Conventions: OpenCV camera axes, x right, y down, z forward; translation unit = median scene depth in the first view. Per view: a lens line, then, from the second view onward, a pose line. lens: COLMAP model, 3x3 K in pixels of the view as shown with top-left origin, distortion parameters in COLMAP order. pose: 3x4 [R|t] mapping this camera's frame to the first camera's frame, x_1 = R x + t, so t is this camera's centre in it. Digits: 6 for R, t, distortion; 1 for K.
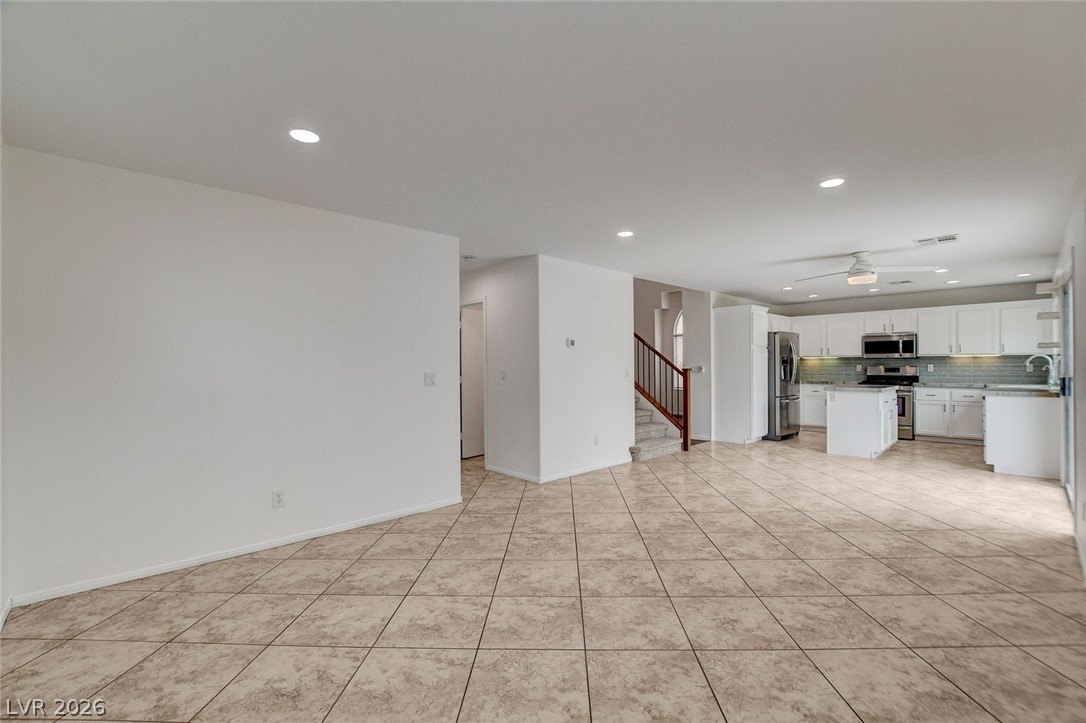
lens RADIAL K [[463.7, 0, 551.0], [0, 463.7, 372.1], [0, 0, 1]] dist [-0.029484, 0.002060]
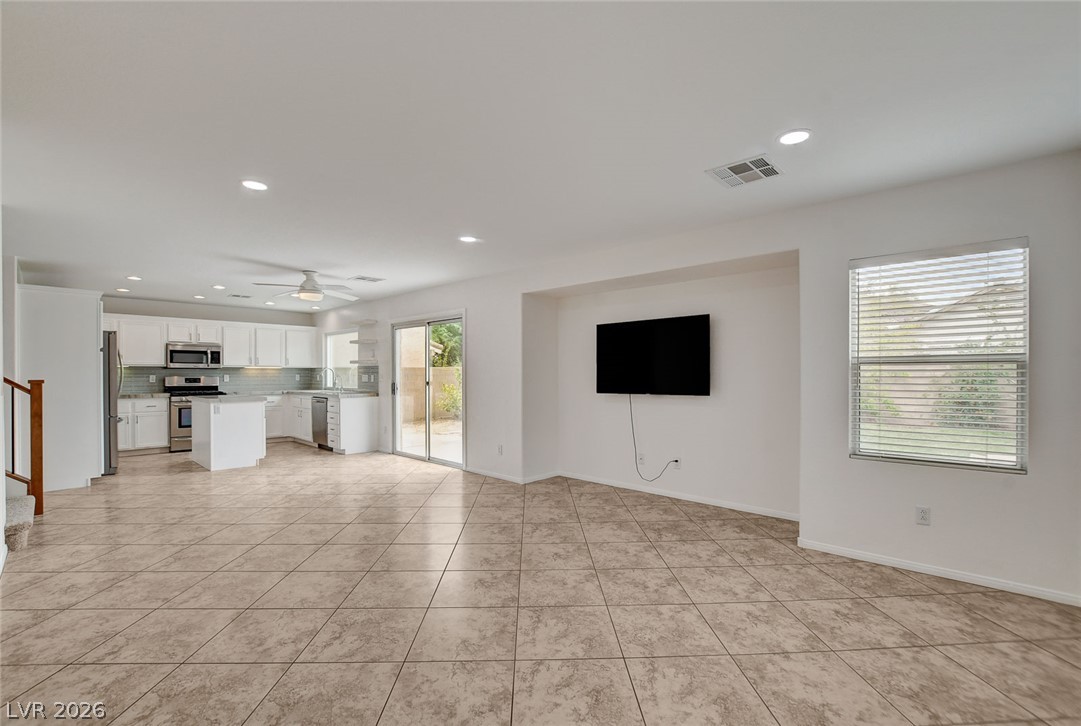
lens RADIAL K [[479.1, 0, 546.0], [0, 479.1, 365.7], [0, 0, 1]] dist [-0.017805, -0.000134]
pose [[-0.052757, 0.022685, 0.998350, -0.314527], [0.016740, 0.999622, -0.021829, -0.001676], [-0.998467, 0.015561, -0.053117, 0.318850]]
